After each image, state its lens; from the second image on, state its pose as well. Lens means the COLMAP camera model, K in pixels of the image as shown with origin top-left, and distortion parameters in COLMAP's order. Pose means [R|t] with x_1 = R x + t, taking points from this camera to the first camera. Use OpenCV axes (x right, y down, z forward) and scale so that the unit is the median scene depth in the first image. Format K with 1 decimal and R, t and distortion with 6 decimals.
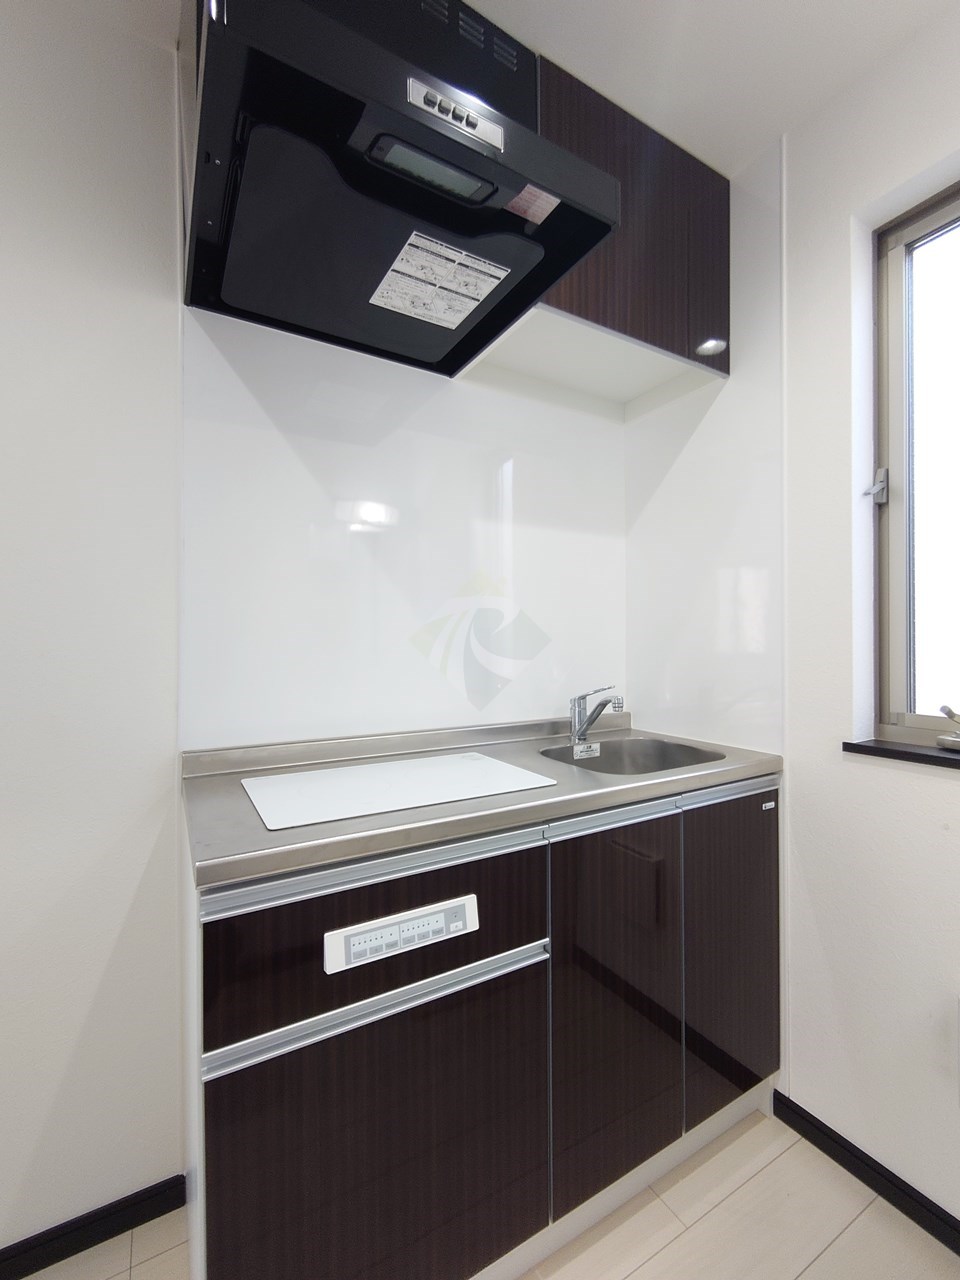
lens RADIAL K [[551.4, 0, 482.0], [0, 551.4, 640.6], [0, 0, 1]] dist [-0.000616, -0.002014]
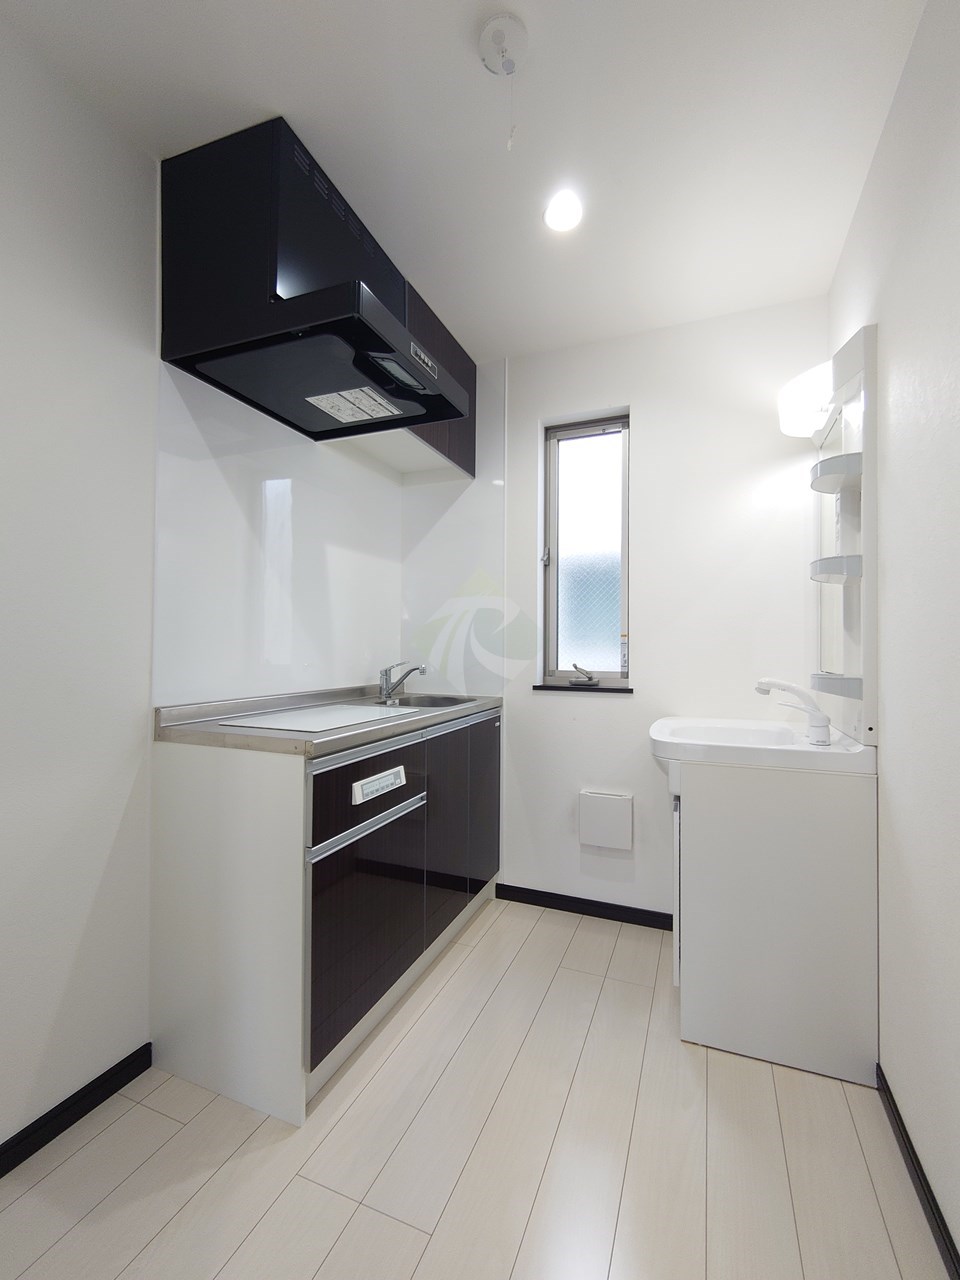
lens RADIAL K [[551.4, 0, 481.6], [0, 551.4, 646.2], [0, 0, 1]] dist [-0.000616, -0.002014]
pose [[0.794622, 0.009331, 0.607033, -0.692675], [-0.009721, 0.999949, -0.002646, 0.052222], [-0.607027, -0.003798, 0.794672, -0.457111]]
